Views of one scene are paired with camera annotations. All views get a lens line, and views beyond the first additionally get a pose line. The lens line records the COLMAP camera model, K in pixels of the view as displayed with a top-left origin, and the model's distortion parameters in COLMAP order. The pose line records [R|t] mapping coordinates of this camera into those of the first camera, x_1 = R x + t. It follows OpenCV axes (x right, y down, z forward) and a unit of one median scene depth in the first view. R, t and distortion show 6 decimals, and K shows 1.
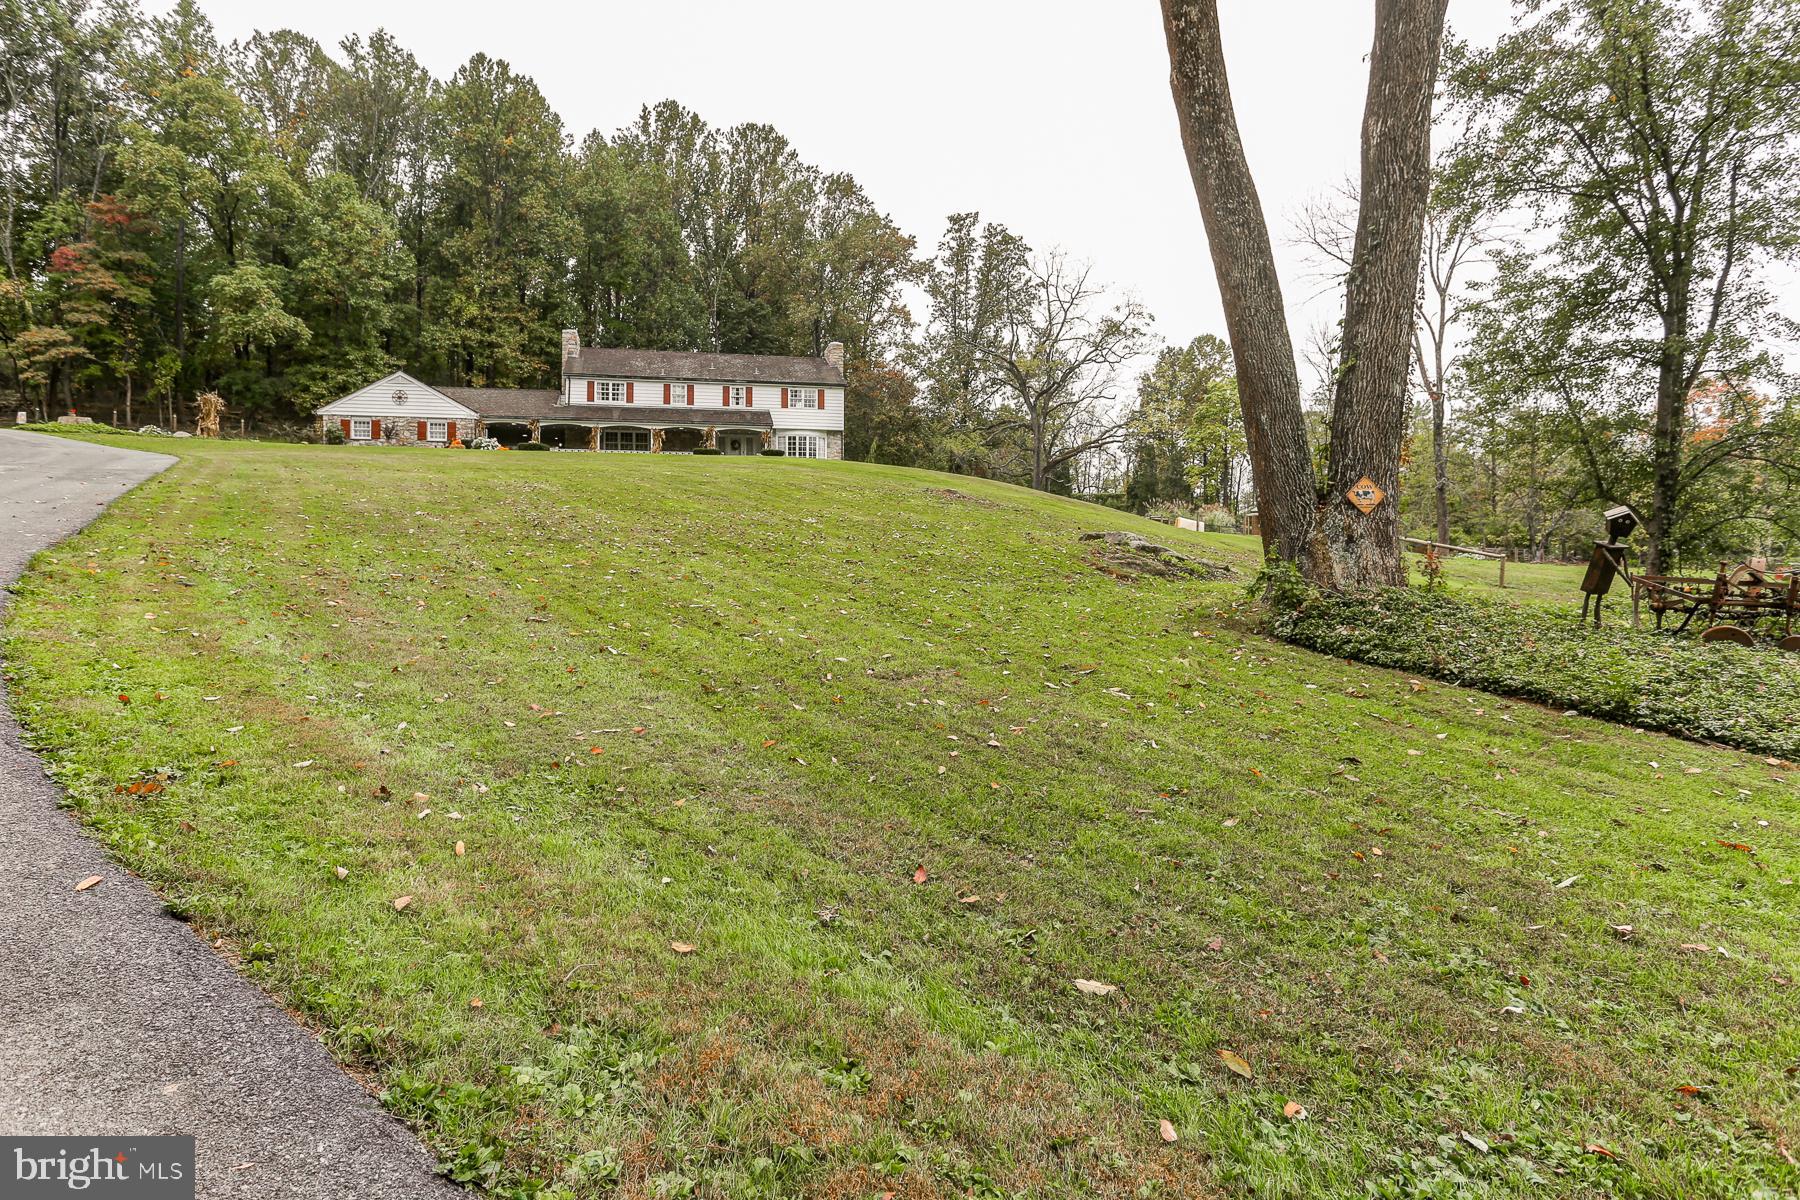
lens RADIAL K [[999.8, 0, 901.3], [0, 999.8, 600.2], [0, 0, 1]] dist [-0.002266, 0.002796]
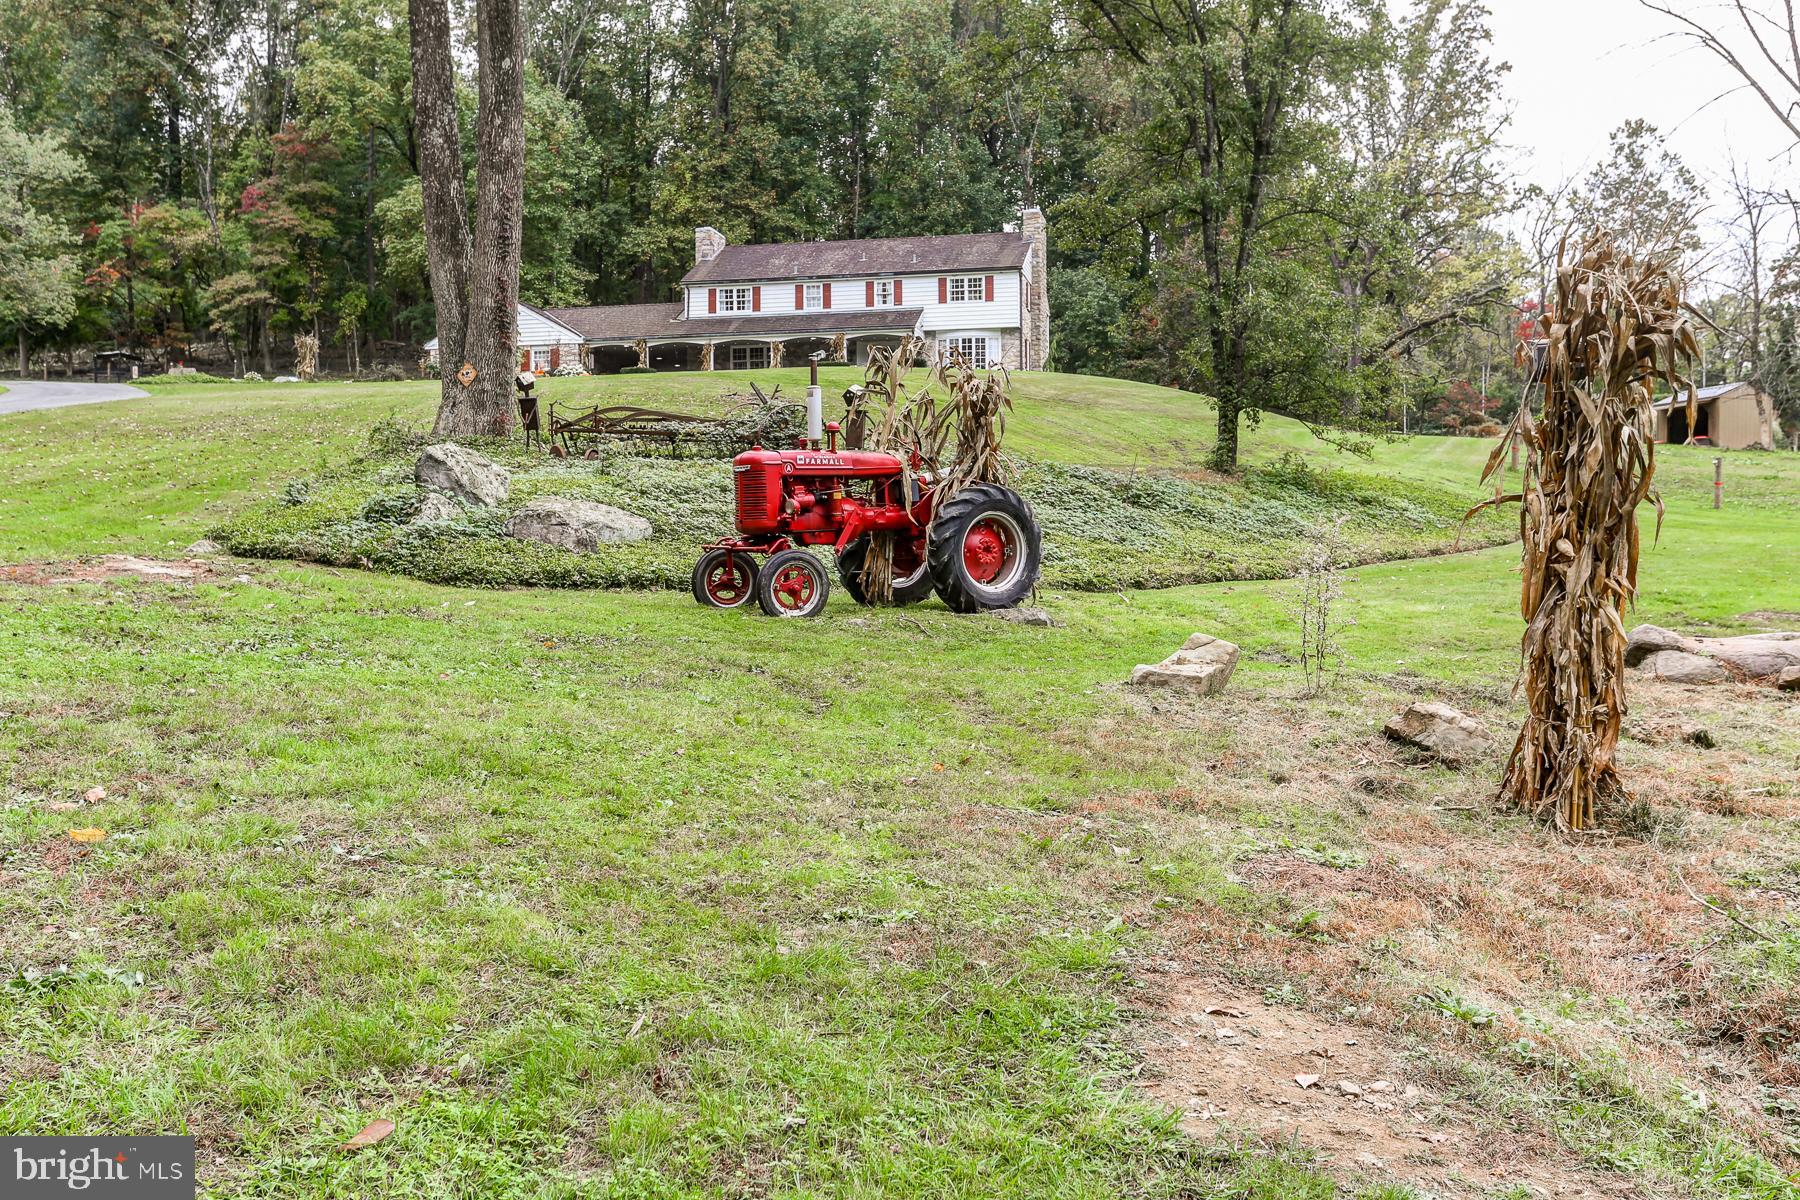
lens RADIAL K [[1662.2, 0, 901.5], [0, 1662.2, 599.0], [0, 0, 1]] dist [0.010254, -0.011256]
pose [[0.915628, -0.001793, -0.402022, 0.364970], [-0.000968, 0.999977, -0.006664, 0.044617], [0.402024, 0.006490, 0.915606, -0.186856]]
